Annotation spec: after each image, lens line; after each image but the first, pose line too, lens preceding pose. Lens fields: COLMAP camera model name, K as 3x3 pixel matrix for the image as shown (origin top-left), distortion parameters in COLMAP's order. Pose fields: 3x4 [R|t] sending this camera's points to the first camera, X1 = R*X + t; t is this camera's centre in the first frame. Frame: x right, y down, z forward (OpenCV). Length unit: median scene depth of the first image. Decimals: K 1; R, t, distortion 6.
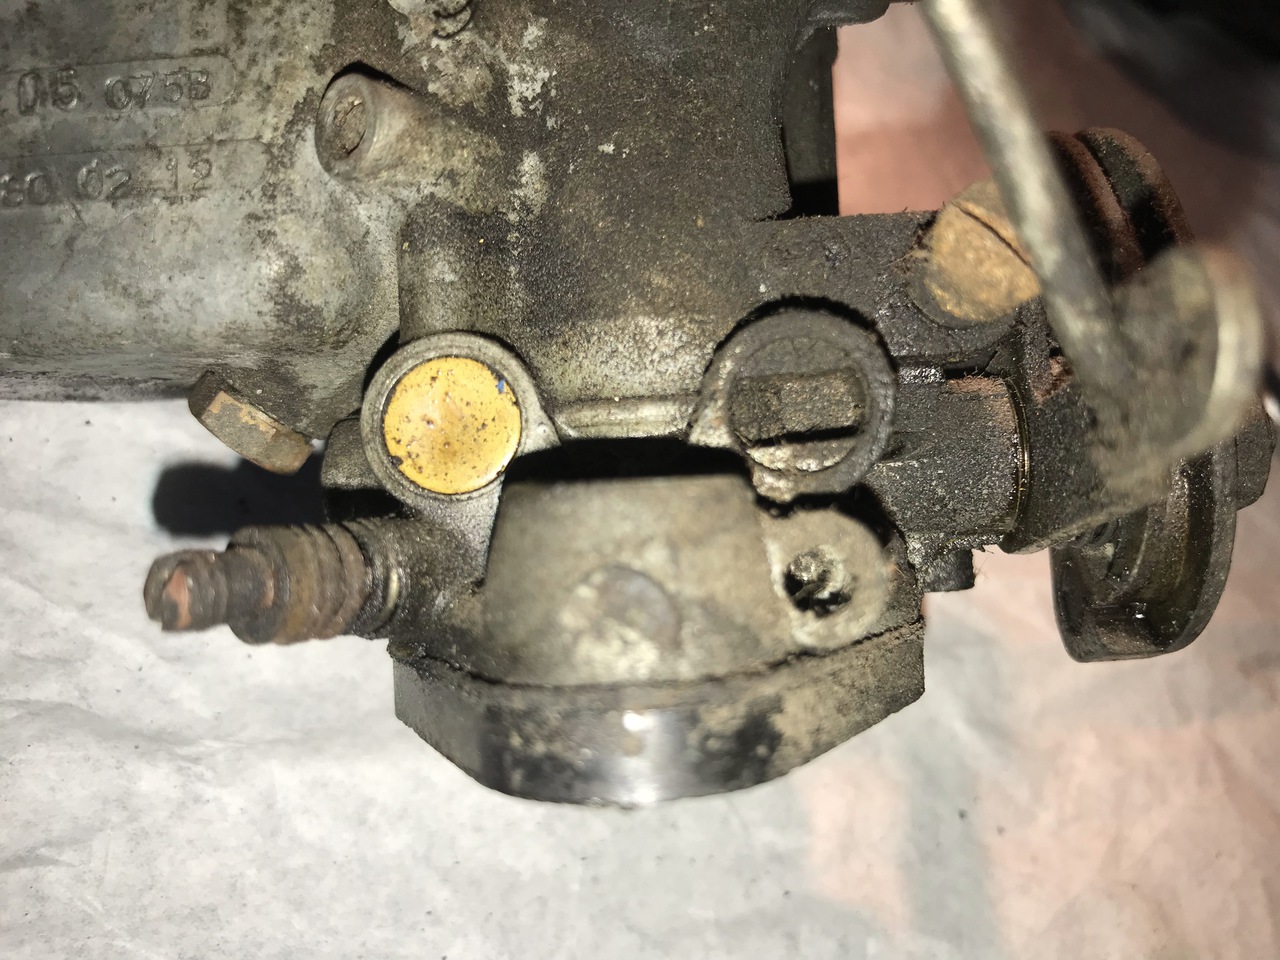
lens RADIAL K [[1138.5, 0, 640.0], [0, 1138.5, 480.0], [0, 0, 1]] dist [-0.001168, 0.011708]
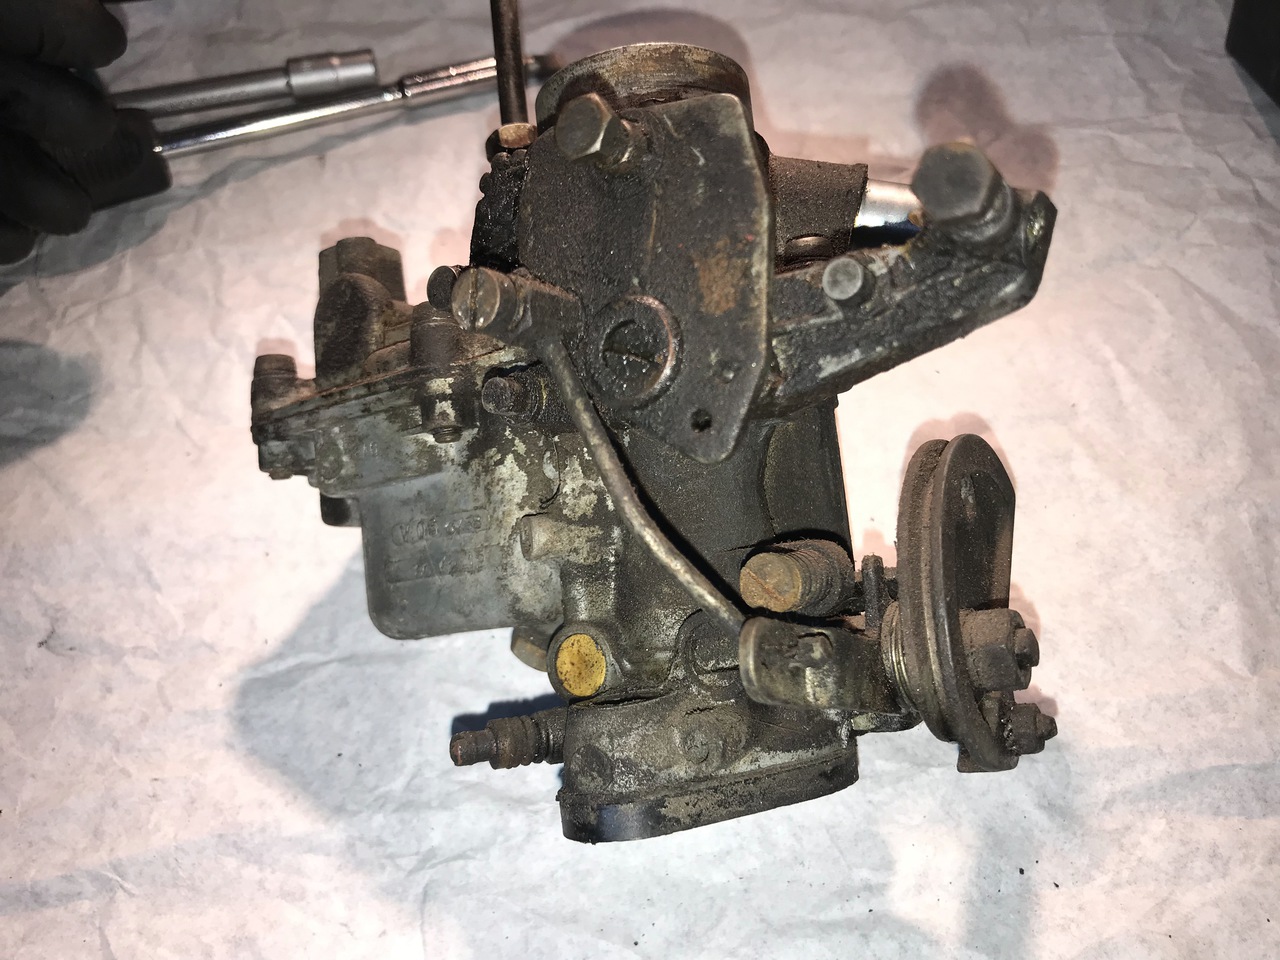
lens RADIAL K [[1160.4, 0, 640.0], [0, 1160.4, 480.0], [0, 0, 1]] dist [0.032882, 0.020148]
pose [[0.868561, -0.096741, -0.486049, 0.990276], [0.083659, 0.995308, -0.048604, -0.268149], [0.488471, 0.001554, 0.872579, -0.847713]]
